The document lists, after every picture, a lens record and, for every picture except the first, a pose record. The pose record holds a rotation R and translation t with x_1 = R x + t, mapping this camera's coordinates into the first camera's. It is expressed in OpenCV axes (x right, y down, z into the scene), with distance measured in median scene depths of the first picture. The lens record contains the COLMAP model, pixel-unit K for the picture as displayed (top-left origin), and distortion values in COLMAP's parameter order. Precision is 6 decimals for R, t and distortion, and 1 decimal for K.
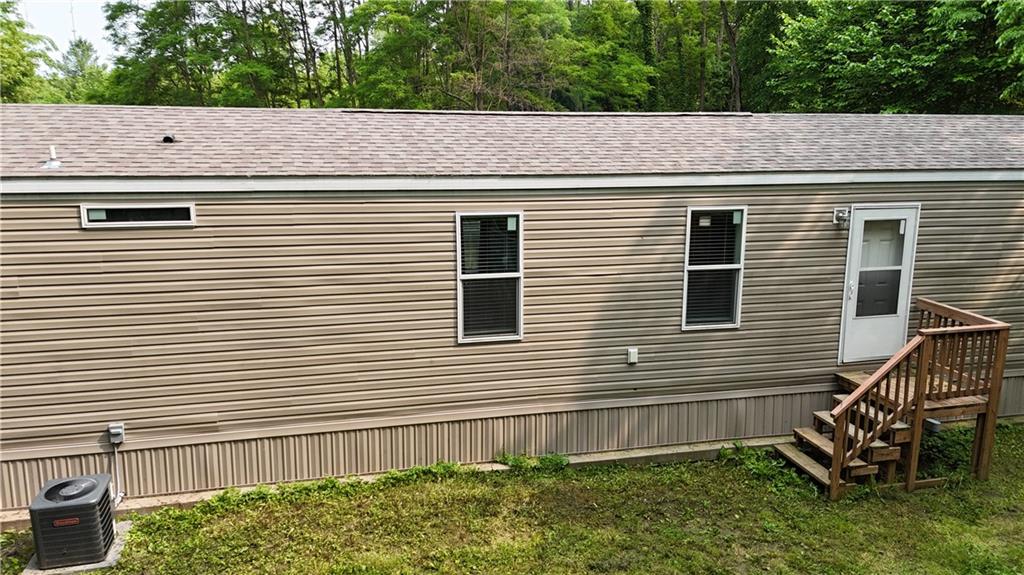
lens RADIAL K [[850.7, 0, 503.2], [0, 850.7, 282.8], [0, 0, 1]] dist [0.083455, -0.102909]
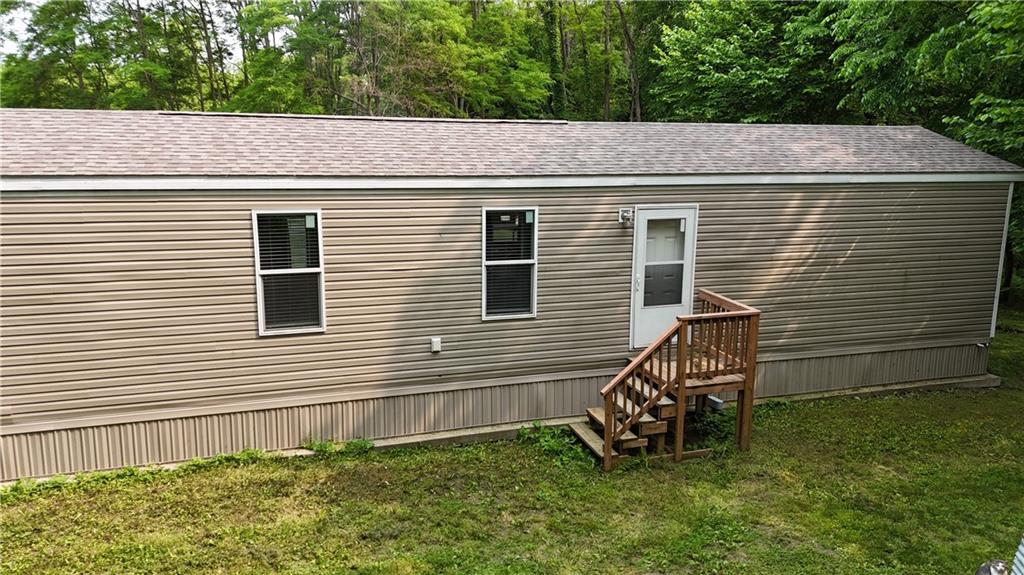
lens RADIAL K [[850.7, 0, 528.9], [0, 850.7, 283.6], [0, 0, 1]] dist [0.083455, -0.102909]
pose [[0.995381, -0.008834, 0.095598, 0.167784], [0.009046, 0.999957, -0.001793, 0.011210], [-0.095578, 0.002650, 0.995418, -0.082016]]
